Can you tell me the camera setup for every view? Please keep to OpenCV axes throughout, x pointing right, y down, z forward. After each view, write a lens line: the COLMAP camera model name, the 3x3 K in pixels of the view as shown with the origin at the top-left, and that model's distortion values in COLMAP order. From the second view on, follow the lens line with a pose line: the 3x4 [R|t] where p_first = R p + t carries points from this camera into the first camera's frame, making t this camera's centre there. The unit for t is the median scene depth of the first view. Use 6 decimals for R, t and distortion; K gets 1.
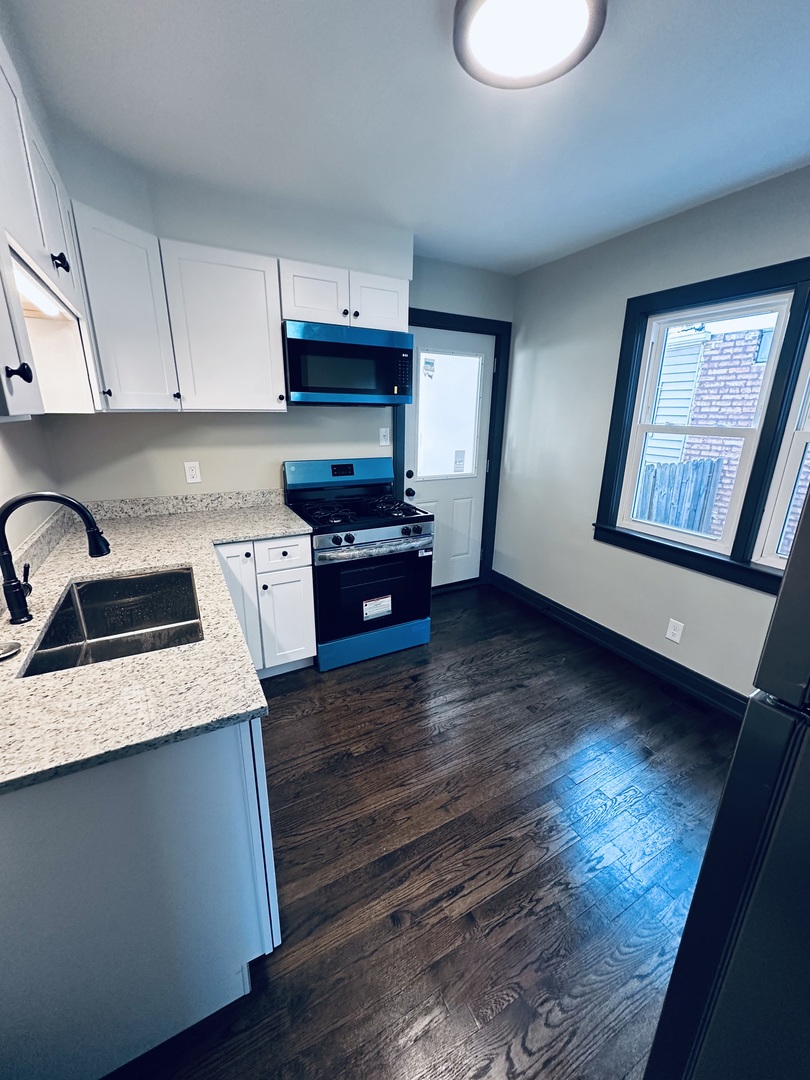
lens RADIAL K [[426.3, 0, 407.7], [0, 426.3, 537.3], [0, 0, 1]] dist [-0.000677, -0.000305]
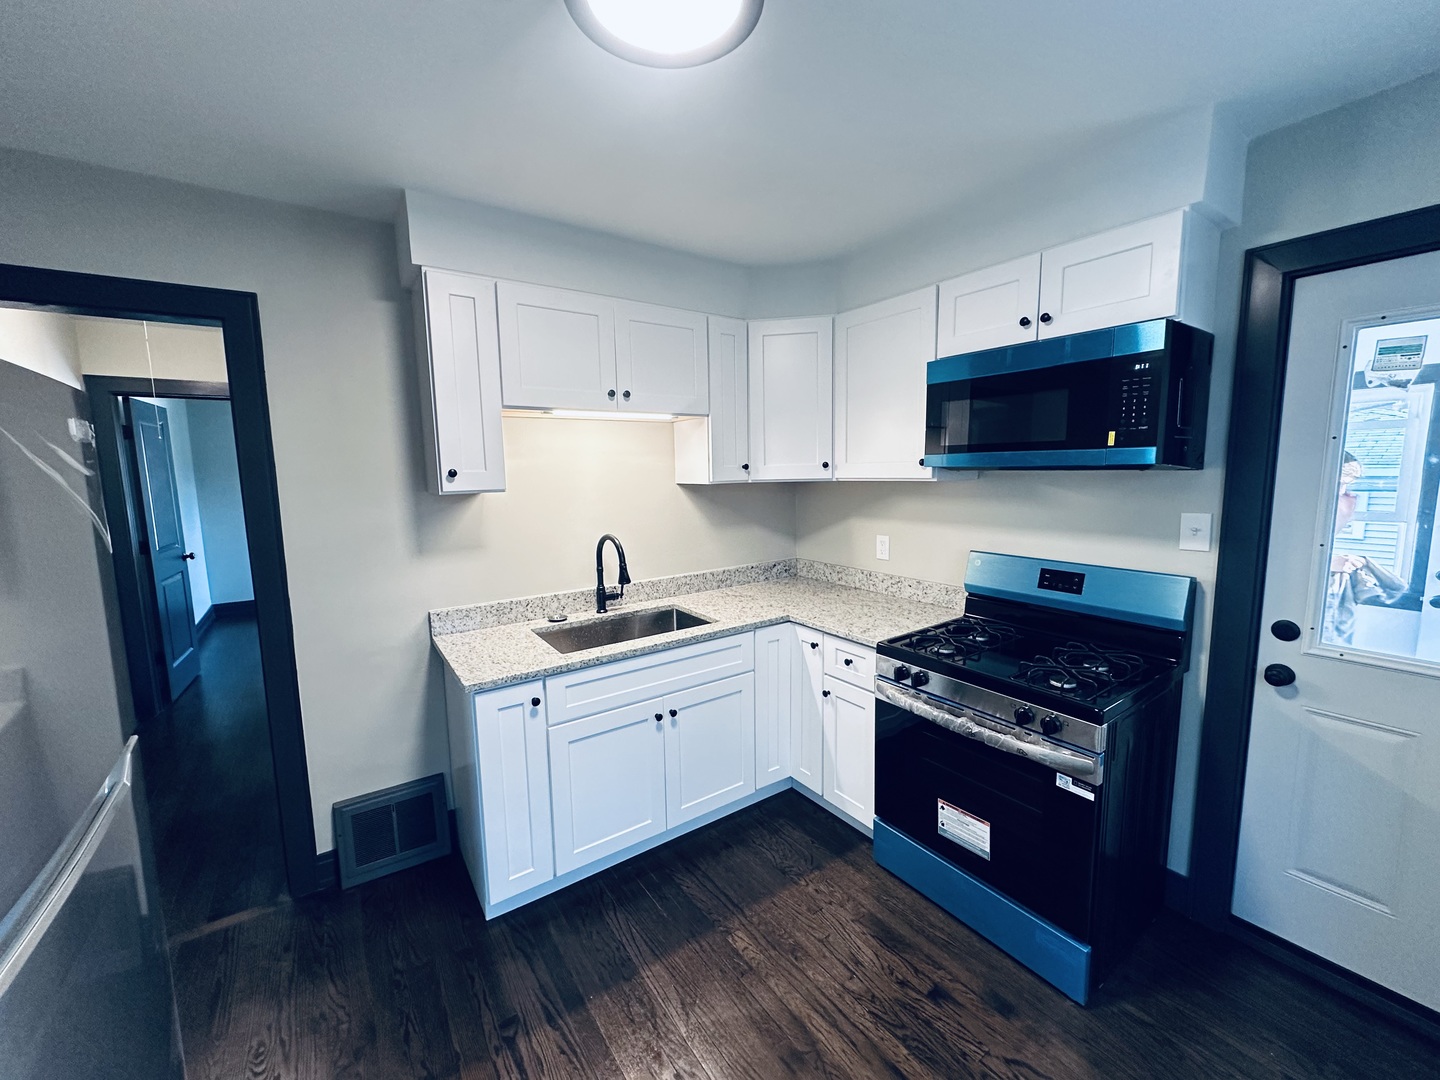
lens RADIAL K [[568.3, 0, 718.9], [0, 568.3, 535.7], [0, 0, 1]] dist [-0.000677, -0.000305]
pose [[0.113627, 0.104143, -0.988050, 0.634288], [-0.266443, 0.961256, 0.070677, -0.180390], [0.957130, 0.255228, 0.136973, 0.557813]]
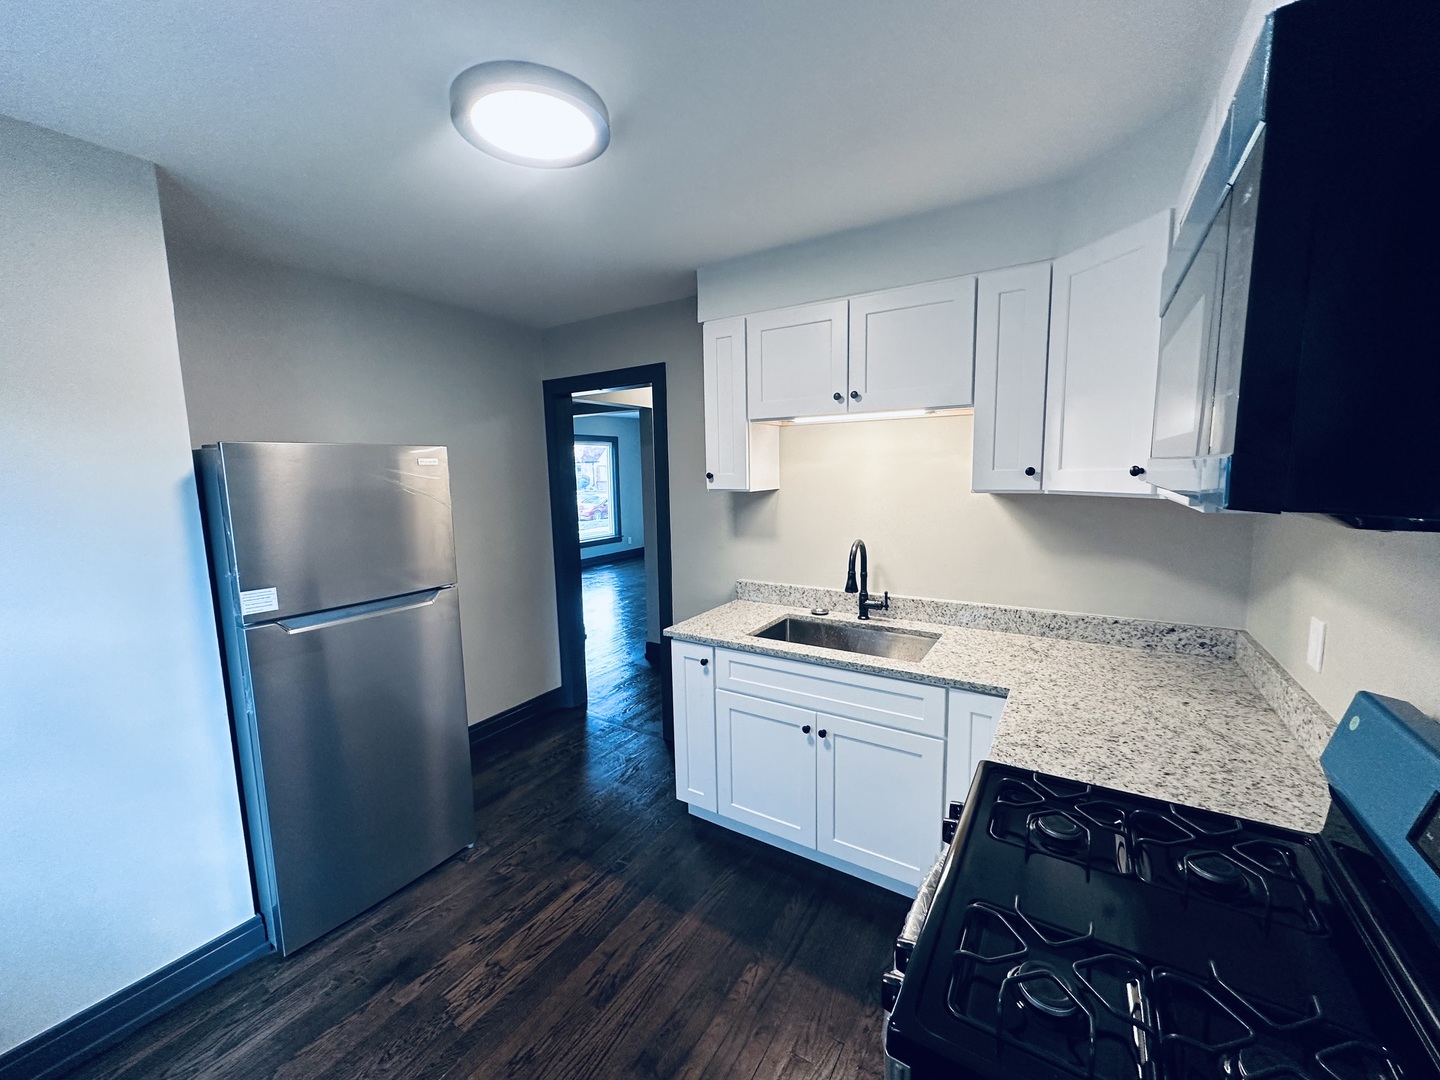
lens RADIAL K [[568.3, 0, 718.9], [0, 568.3, 535.7], [0, 0, 1]] dist [-0.000677, -0.000305]
pose [[-0.871835, 0.060061, -0.486103, 0.279960], [-0.134642, 0.924831, 0.355752, -0.392771], [0.470929, 0.375607, -0.798213, 1.208769]]
